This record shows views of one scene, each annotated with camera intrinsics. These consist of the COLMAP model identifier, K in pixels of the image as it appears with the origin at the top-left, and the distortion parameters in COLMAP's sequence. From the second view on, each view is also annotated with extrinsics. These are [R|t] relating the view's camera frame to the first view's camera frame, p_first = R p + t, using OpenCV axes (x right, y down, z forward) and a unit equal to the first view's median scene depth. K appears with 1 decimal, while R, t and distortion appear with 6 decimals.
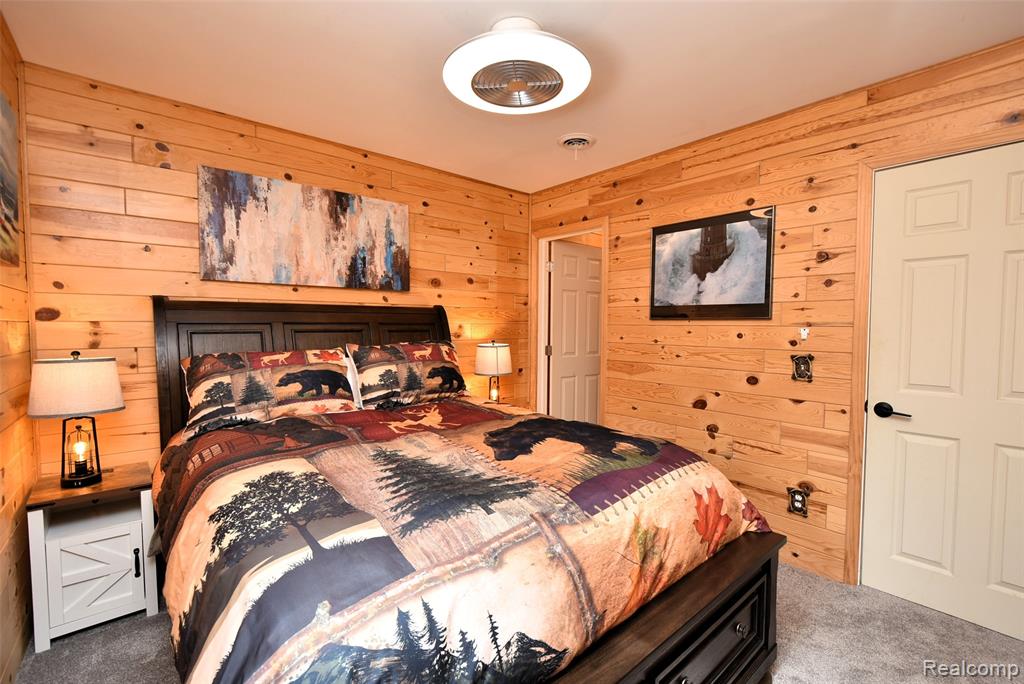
lens RADIAL K [[457.5, 0, 528.2], [0, 457.5, 347.1], [0, 0, 1]] dist [-0.000213, 0.010600]
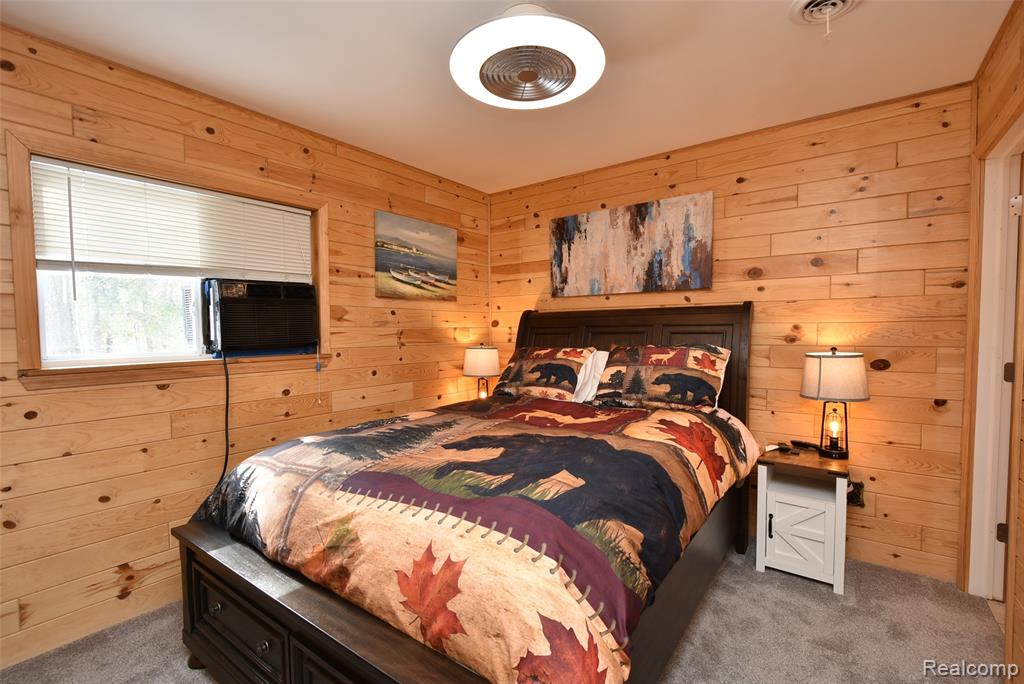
lens RADIAL K [[457.5, 0, 528.2], [0, 457.5, 347.1], [0, 0, 1]] dist [-0.000213, 0.010600]
pose [[0.207754, 0.036927, -0.977484, 0.641176], [-0.035136, 0.998924, 0.030269, -0.026275], [0.977550, 0.028057, 0.208828, 0.561984]]
